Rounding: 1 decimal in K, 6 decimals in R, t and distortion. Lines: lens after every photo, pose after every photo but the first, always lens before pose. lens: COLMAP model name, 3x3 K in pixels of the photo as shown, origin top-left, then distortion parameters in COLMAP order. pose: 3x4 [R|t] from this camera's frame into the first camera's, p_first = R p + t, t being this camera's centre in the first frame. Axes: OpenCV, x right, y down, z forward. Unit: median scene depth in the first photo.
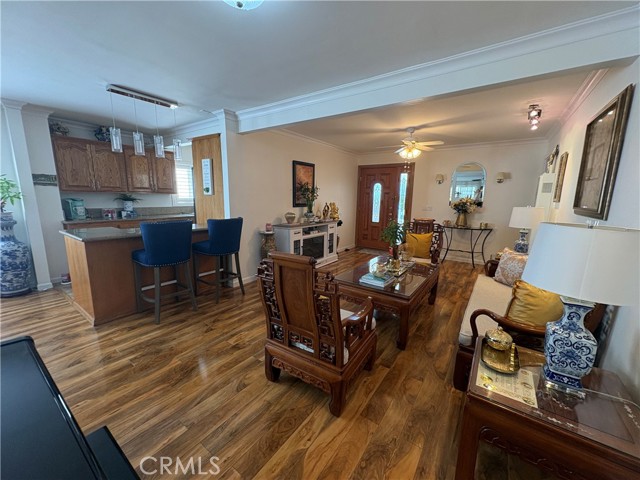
lens RADIAL K [[255.1, 0, 319.2], [0, 255.1, 241.2], [0, 0, 1]] dist [-0.000243, 0.000016]
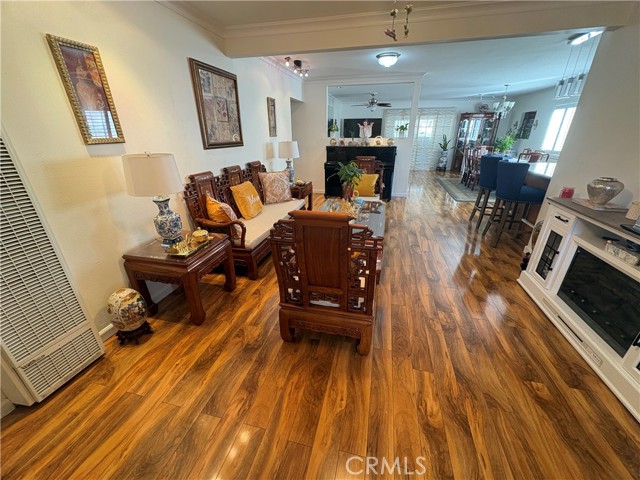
lens RADIAL K [[255.1, 0, 321.1], [0, 255.1, 242.2], [0, 0, 1]] dist [-0.000243, 0.000016]
pose [[-0.933539, 0.124152, -0.336290, 0.504878], [-0.078153, 0.845057, 0.528933, -0.213533], [0.349852, 0.520062, -0.779191, 1.224014]]
